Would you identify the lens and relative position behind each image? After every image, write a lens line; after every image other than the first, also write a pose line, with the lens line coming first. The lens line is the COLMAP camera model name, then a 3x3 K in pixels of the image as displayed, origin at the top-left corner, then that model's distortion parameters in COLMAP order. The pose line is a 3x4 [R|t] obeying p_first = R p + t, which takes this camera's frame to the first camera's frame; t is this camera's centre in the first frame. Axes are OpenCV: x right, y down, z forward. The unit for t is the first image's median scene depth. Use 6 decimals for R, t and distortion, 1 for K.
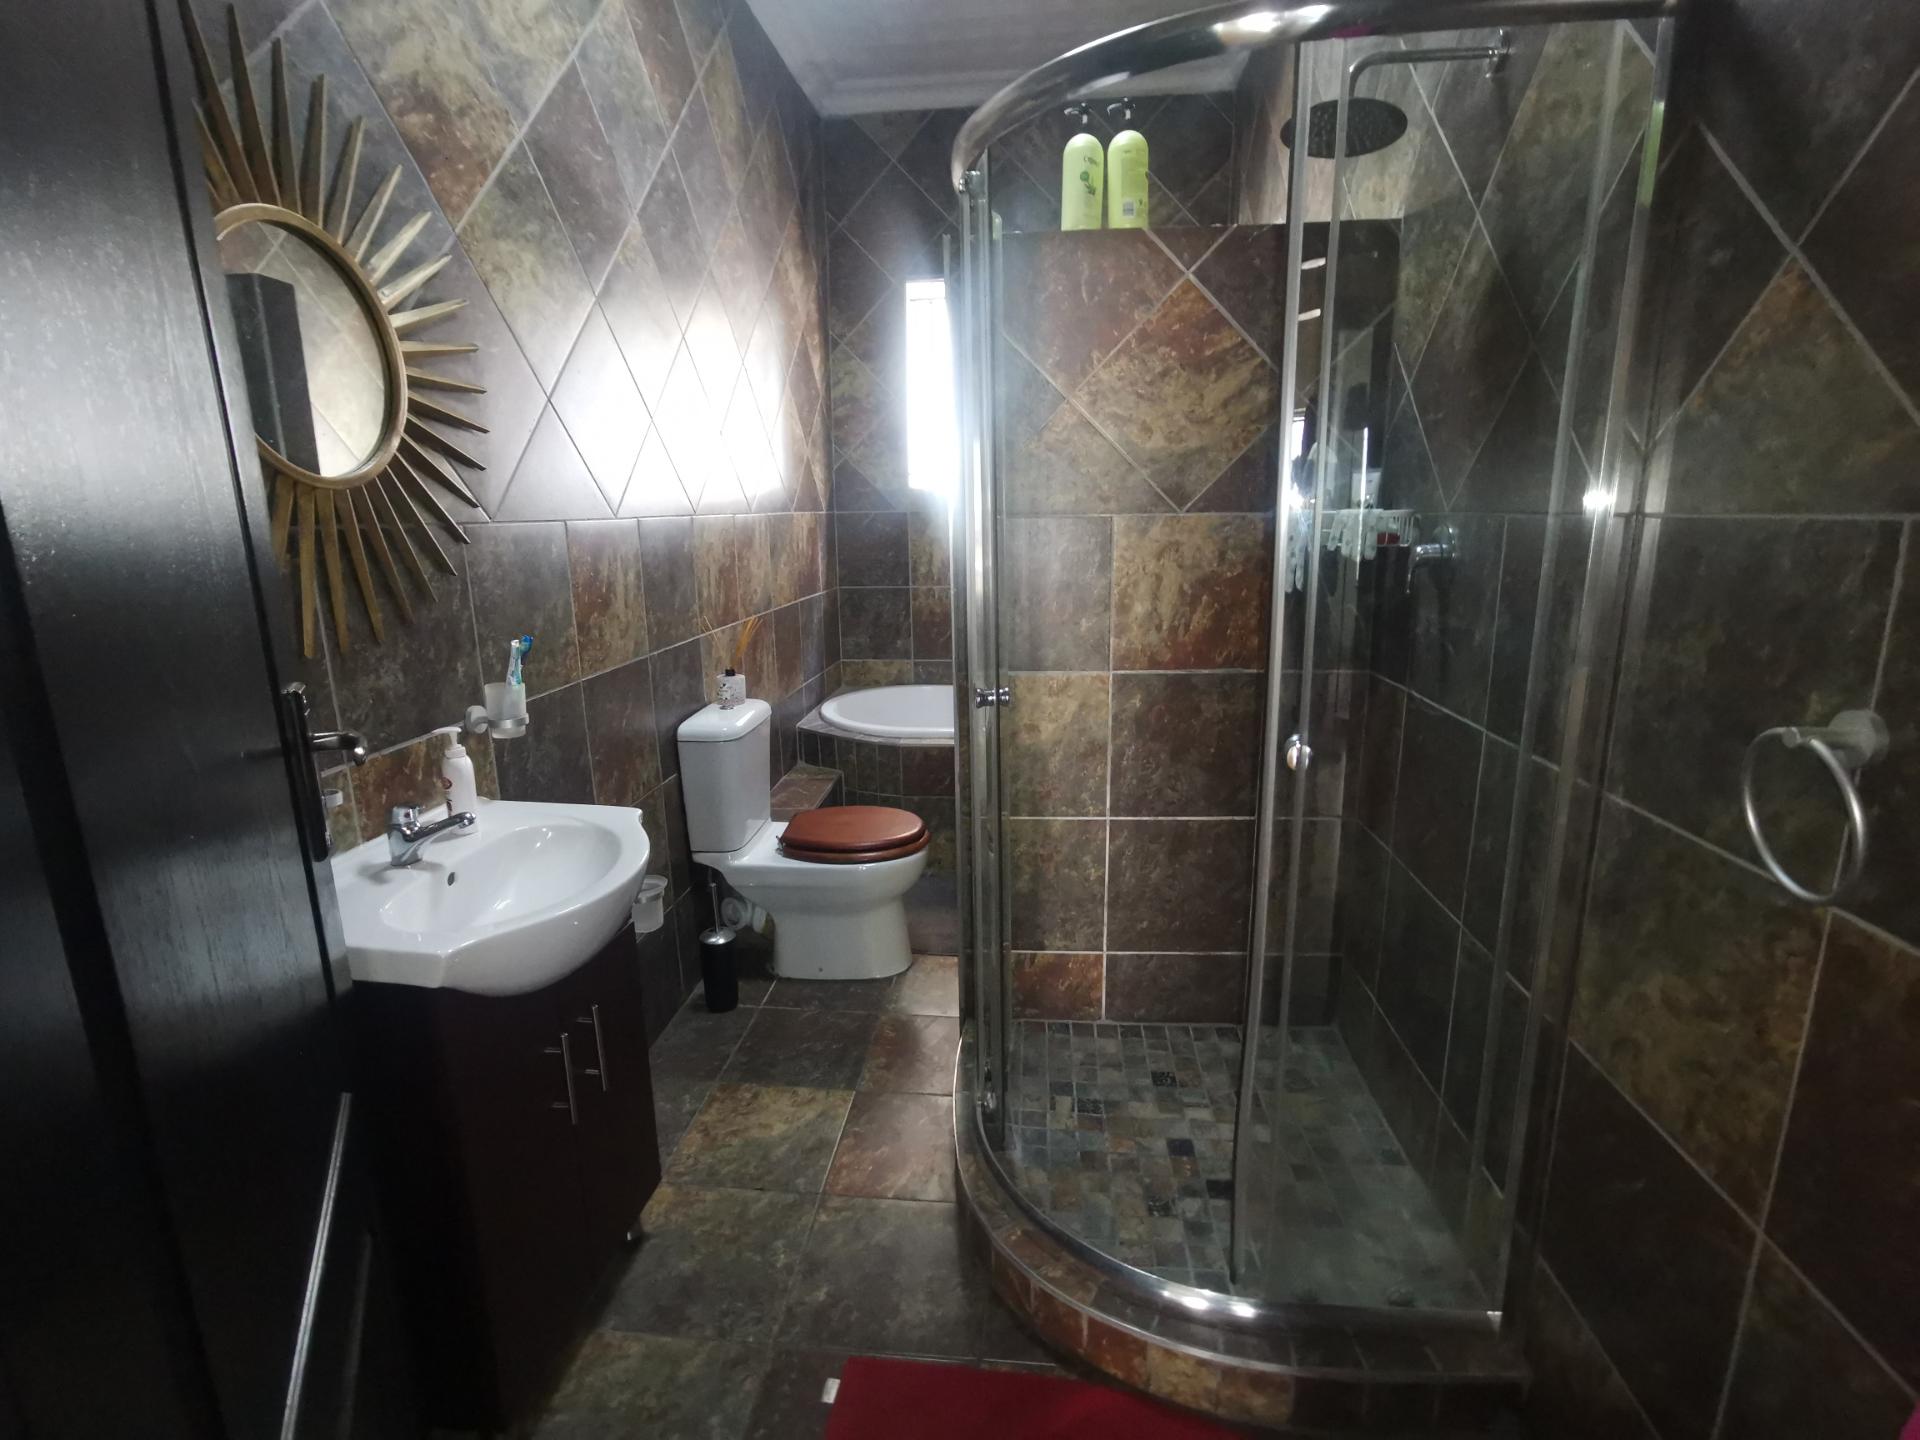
lens RADIAL K [[924.5, 0, 959.2], [0, 924.5, 715.2], [0, 0, 1]] dist [-0.041042, 0.037449]
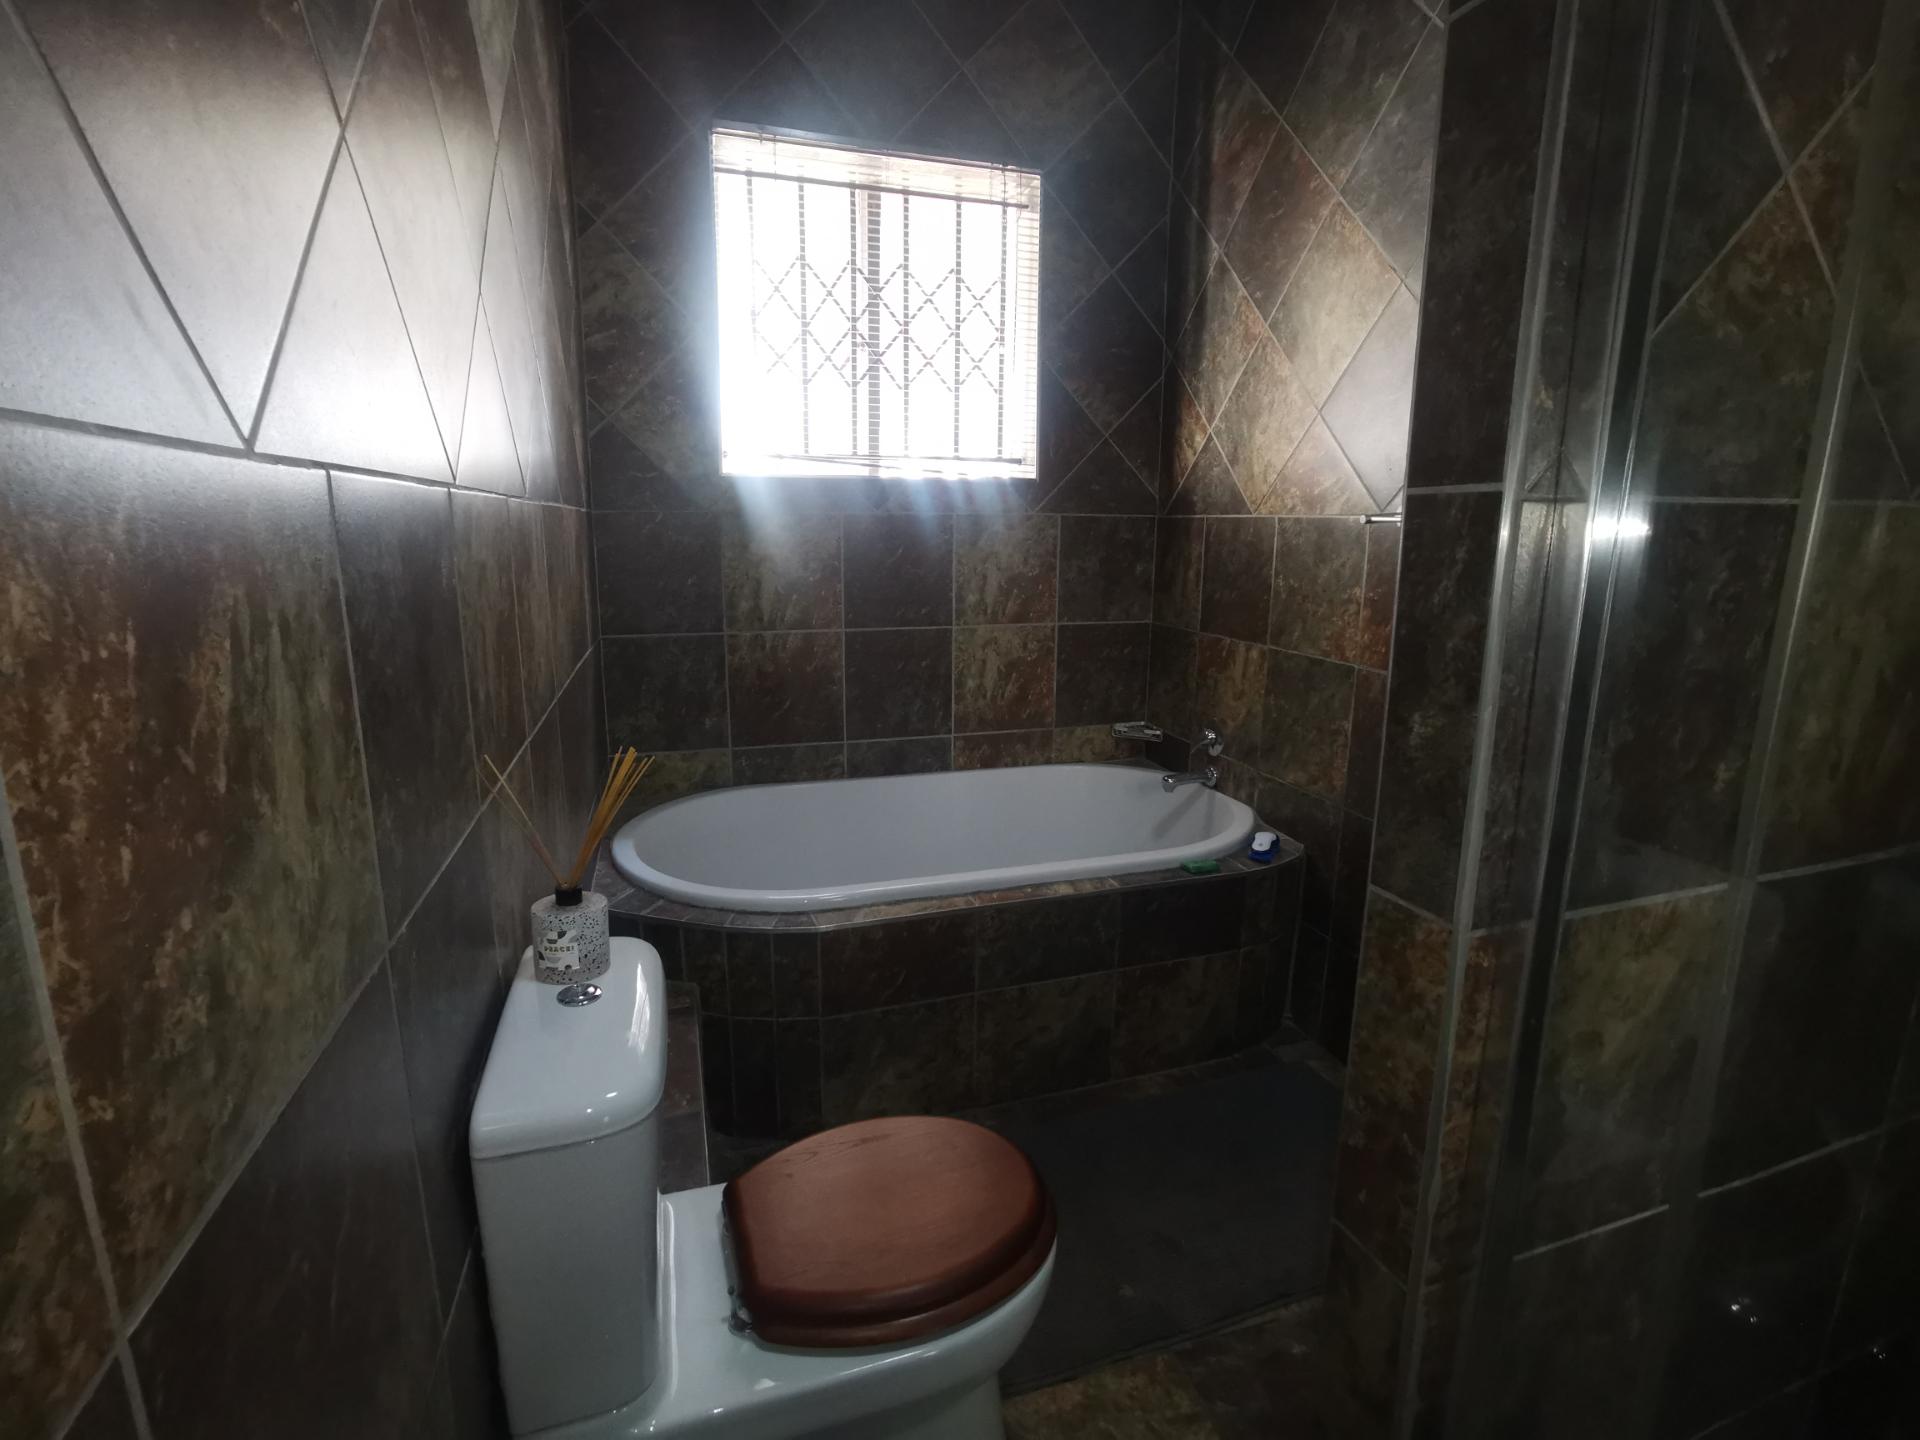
lens RADIAL K [[924.5, 0, 959.2], [0, 924.5, 715.2], [0, 0, 1]] dist [-0.041042, 0.037449]
pose [[0.919109, -0.058013, 0.389709, -0.324335], [0.065957, 0.997798, -0.007020, -0.144827], [-0.388443, 0.032156, 0.920911, 0.769615]]
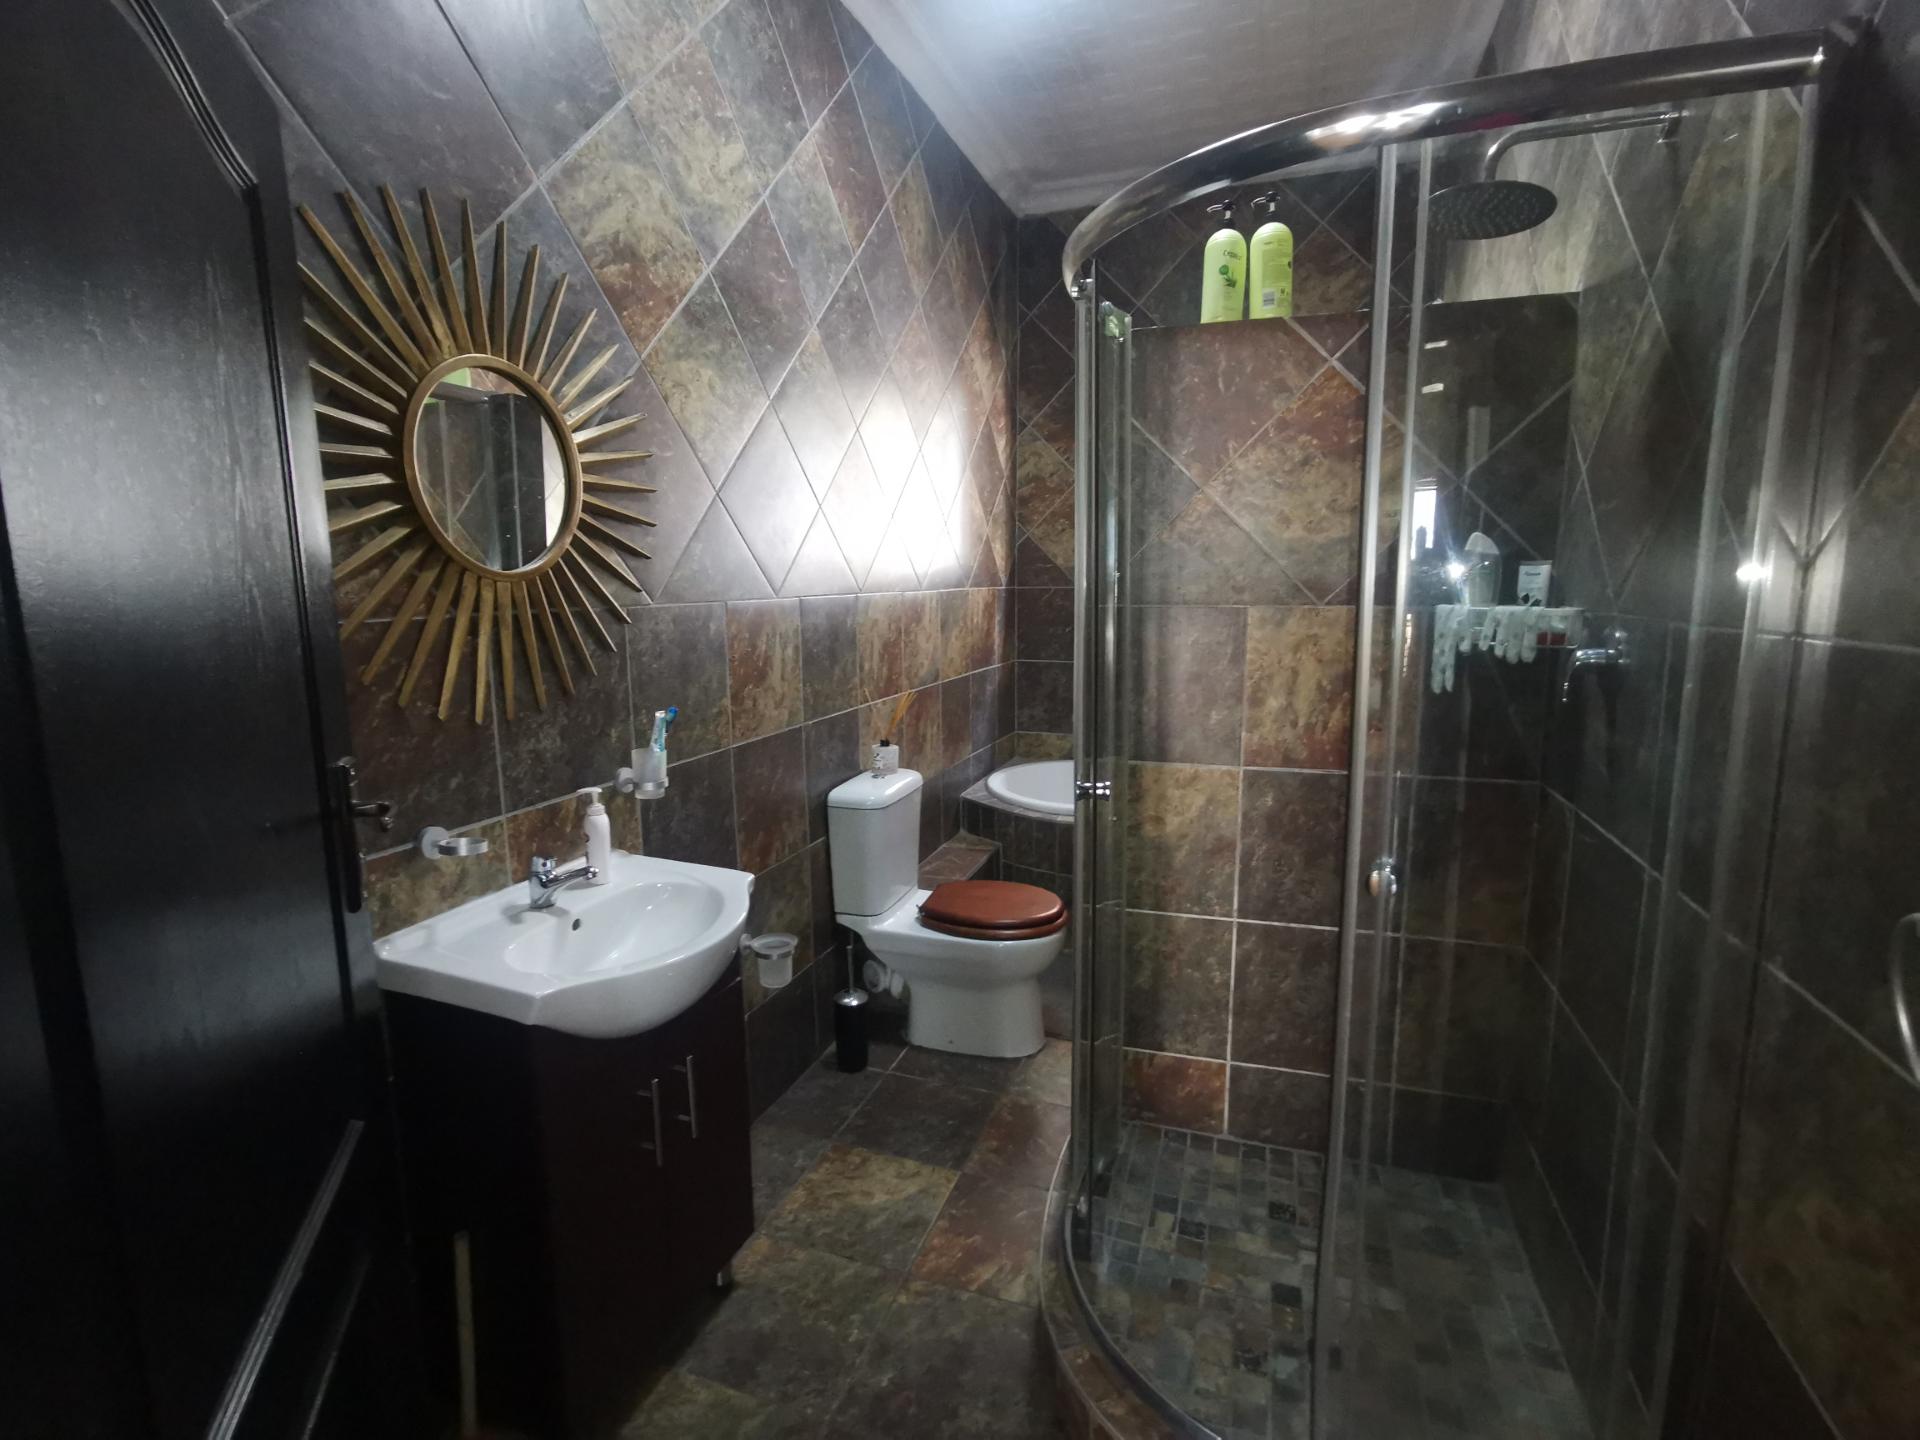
lens RADIAL K [[924.5, 0, 959.2], [0, 924.5, 715.2], [0, 0, 1]] dist [-0.041042, 0.037449]
pose [[0.971526, 0.045367, -0.232550, 0.101942], [-0.061013, 0.996300, -0.060532, -0.025291], [0.228944, 0.072997, 0.970699, 0.000052]]
